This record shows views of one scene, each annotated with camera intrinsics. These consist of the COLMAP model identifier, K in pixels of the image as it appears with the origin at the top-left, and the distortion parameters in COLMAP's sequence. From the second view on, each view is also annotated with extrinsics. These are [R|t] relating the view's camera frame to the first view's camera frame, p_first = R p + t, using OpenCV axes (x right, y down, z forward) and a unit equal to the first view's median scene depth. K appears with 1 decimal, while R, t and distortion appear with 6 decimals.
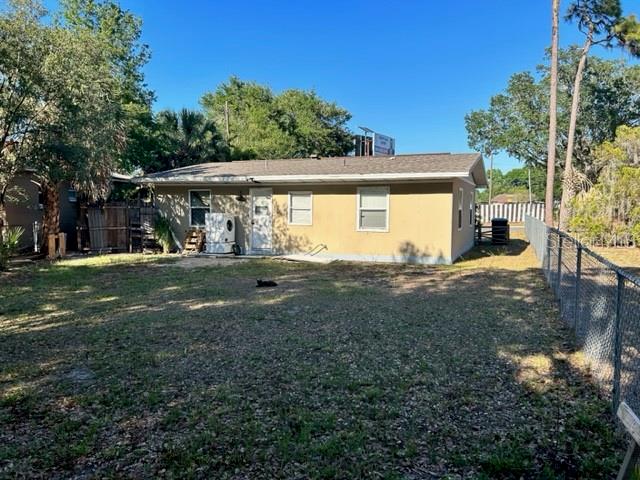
lens RADIAL K [[483.0, 0, 323.3], [0, 483.0, 237.9], [0, 0, 1]] dist [0.044740, -0.050147]
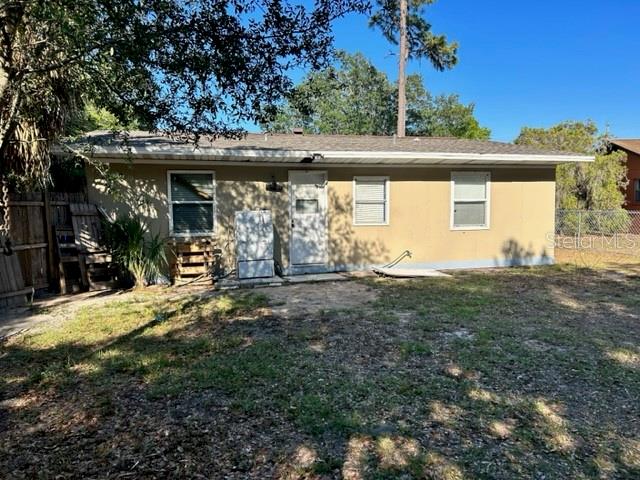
lens RADIAL K [[483.0, 0, 325.0], [0, 483.0, 240.2], [0, 0, 1]] dist [0.044740, -0.050147]
pose [[0.803592, -0.056173, 0.592523, -0.498355], [0.050809, 0.998377, 0.025741, -0.025139], [-0.593007, 0.009420, 0.805142, 0.459468]]
